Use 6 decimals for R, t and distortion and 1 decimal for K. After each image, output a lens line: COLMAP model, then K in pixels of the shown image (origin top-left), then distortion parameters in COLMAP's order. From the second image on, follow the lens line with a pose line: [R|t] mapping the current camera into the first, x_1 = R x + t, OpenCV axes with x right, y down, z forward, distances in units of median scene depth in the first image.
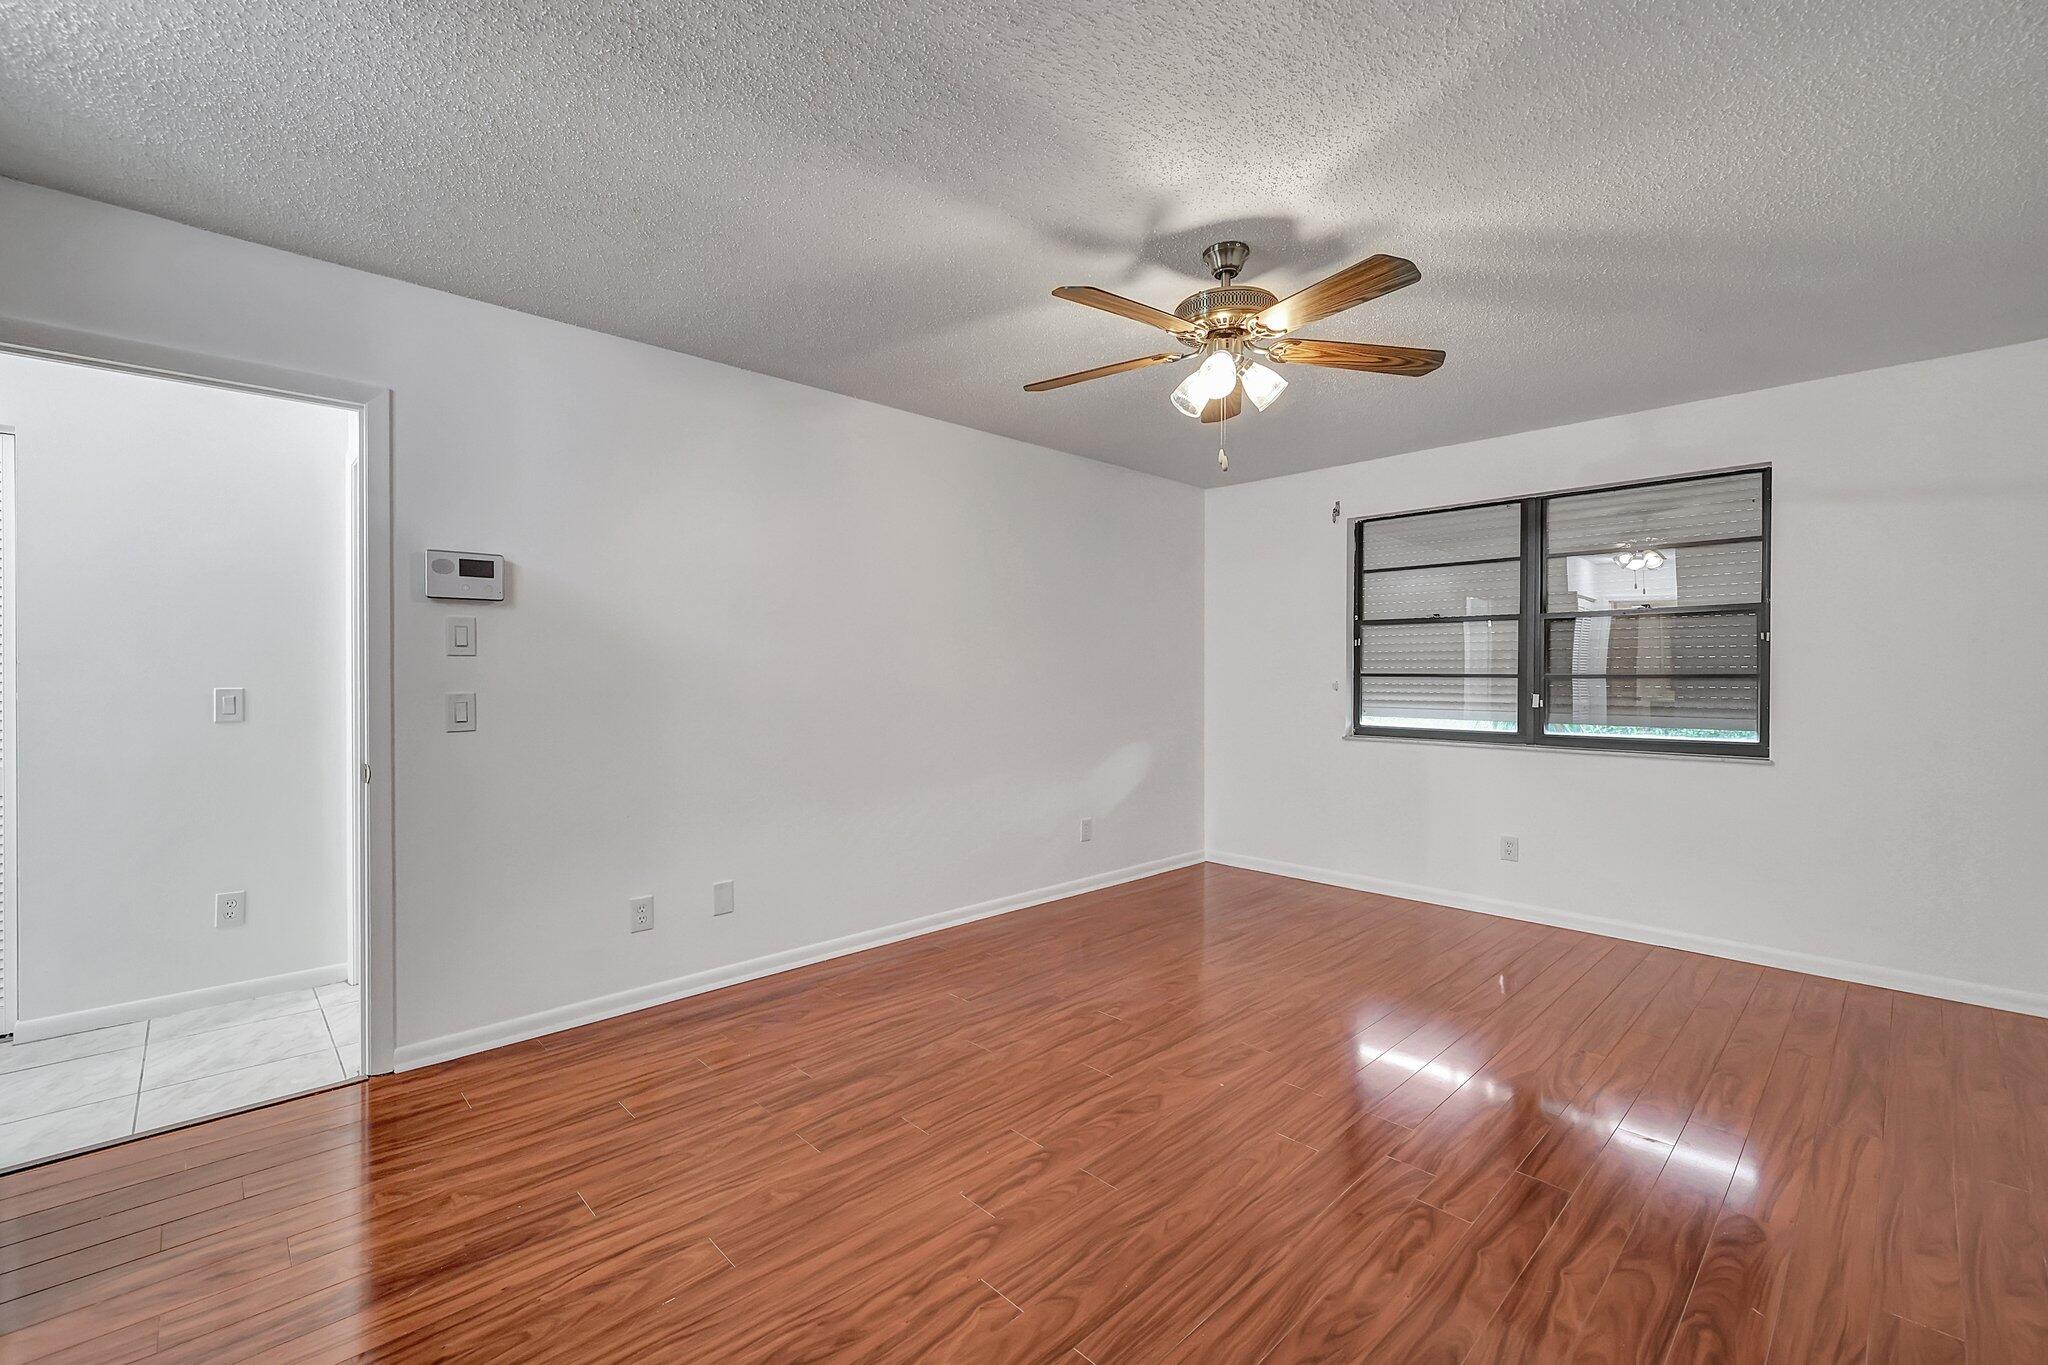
lens RADIAL K [[875.9, 0, 1022.9], [0, 875.9, 670.1], [0, 0, 1]] dist [-0.009273, 0.000181]
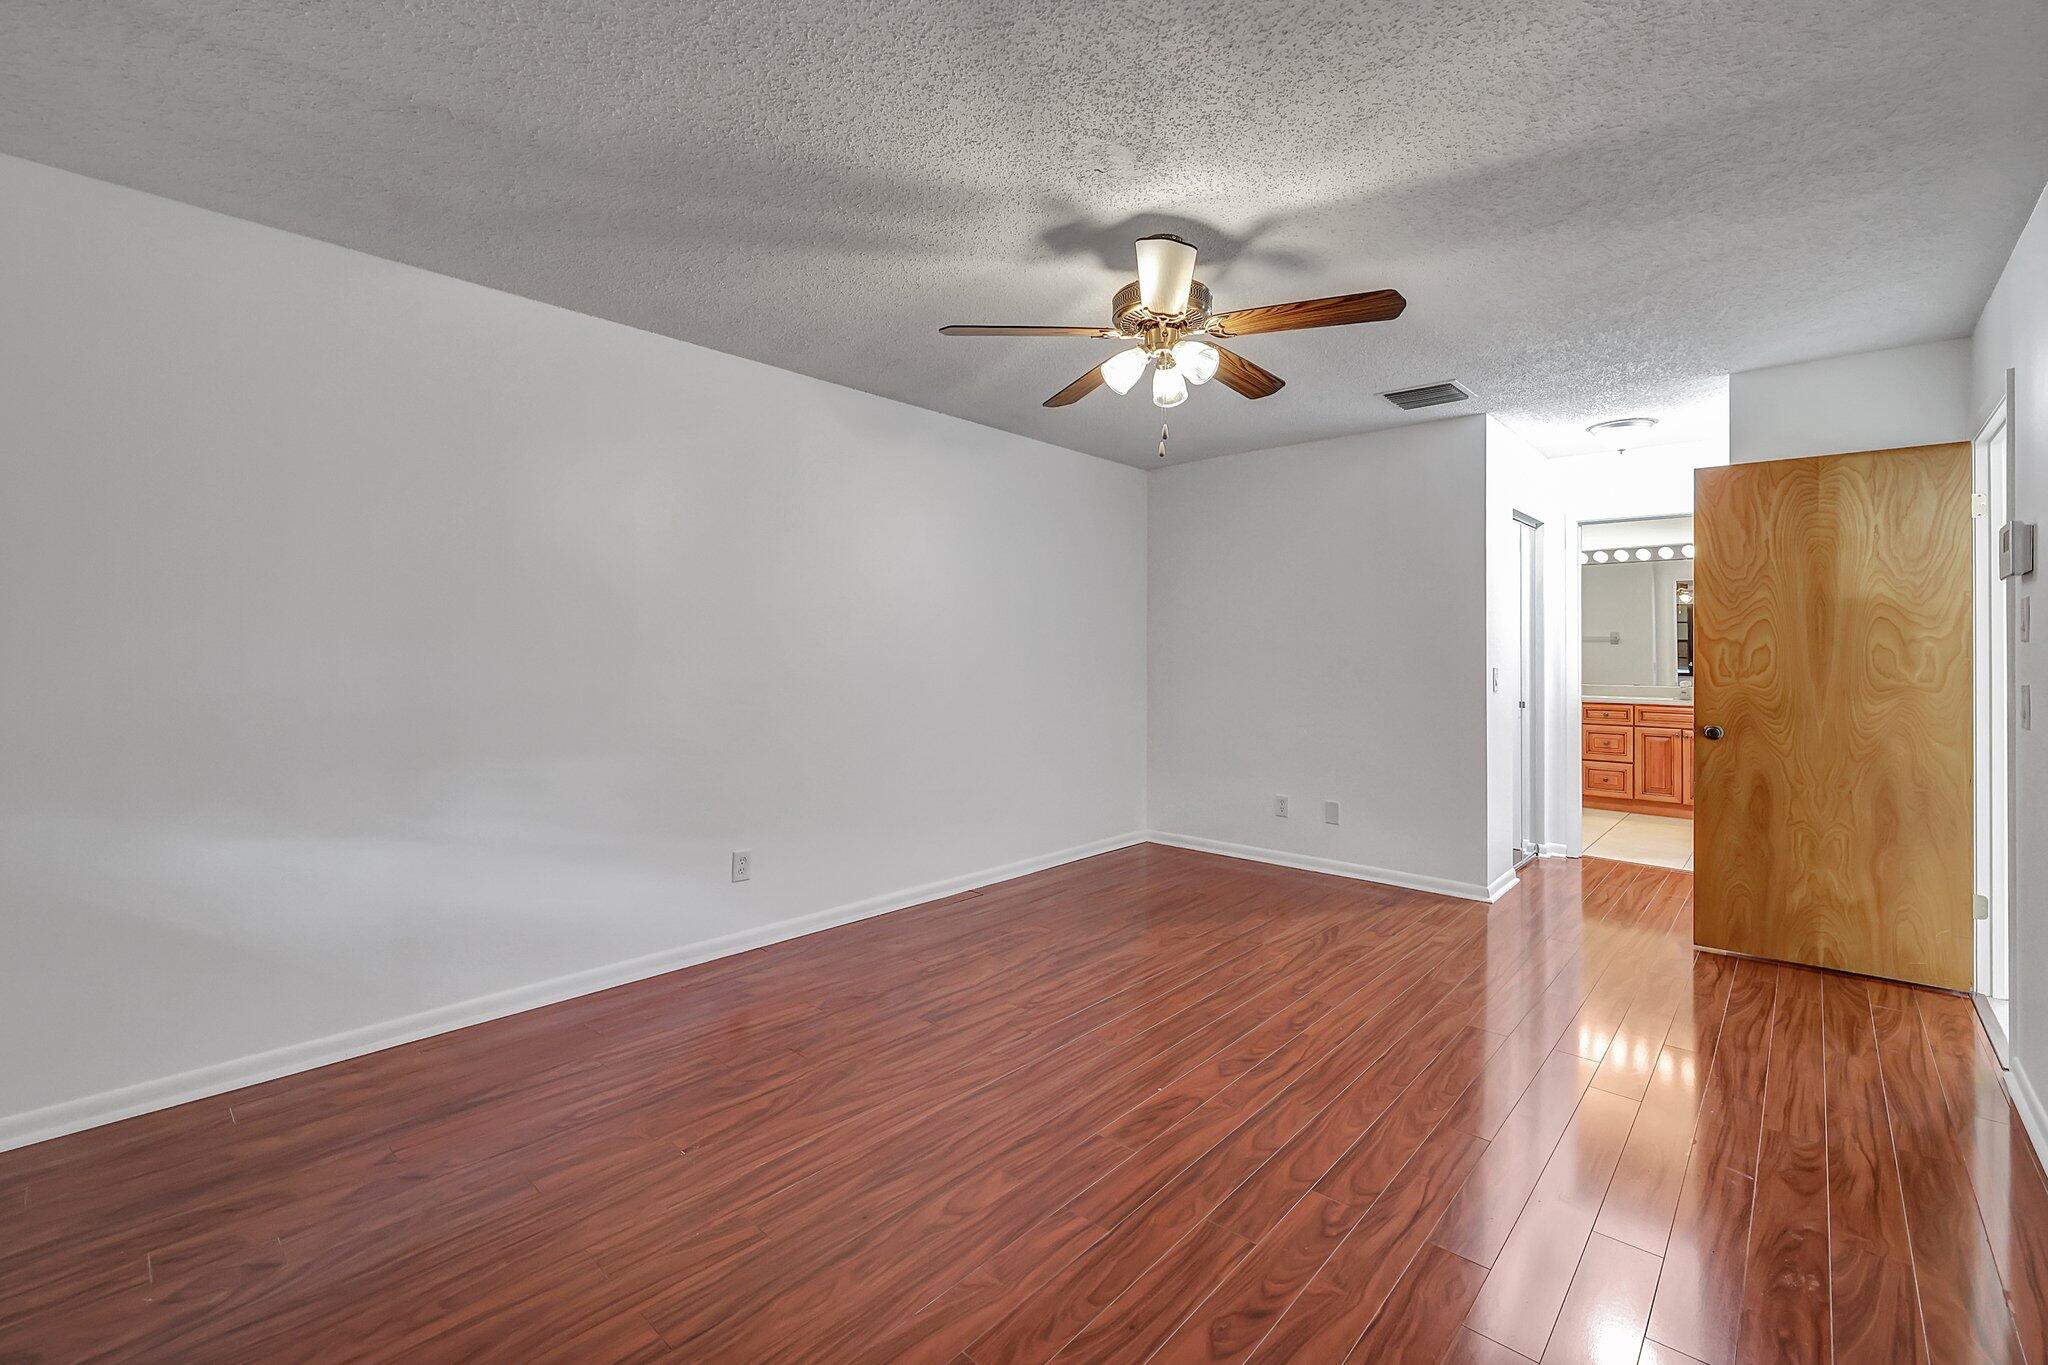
lens RADIAL K [[875.9, 0, 1026.8], [0, 875.9, 664.5], [0, 0, 1]] dist [-0.009273, 0.000181]
pose [[-0.997885, -0.006232, -0.064701, 0.460348], [-0.007080, 0.999892, 0.012885, 0.003645], [0.064614, 0.013316, -0.997821, 2.038818]]
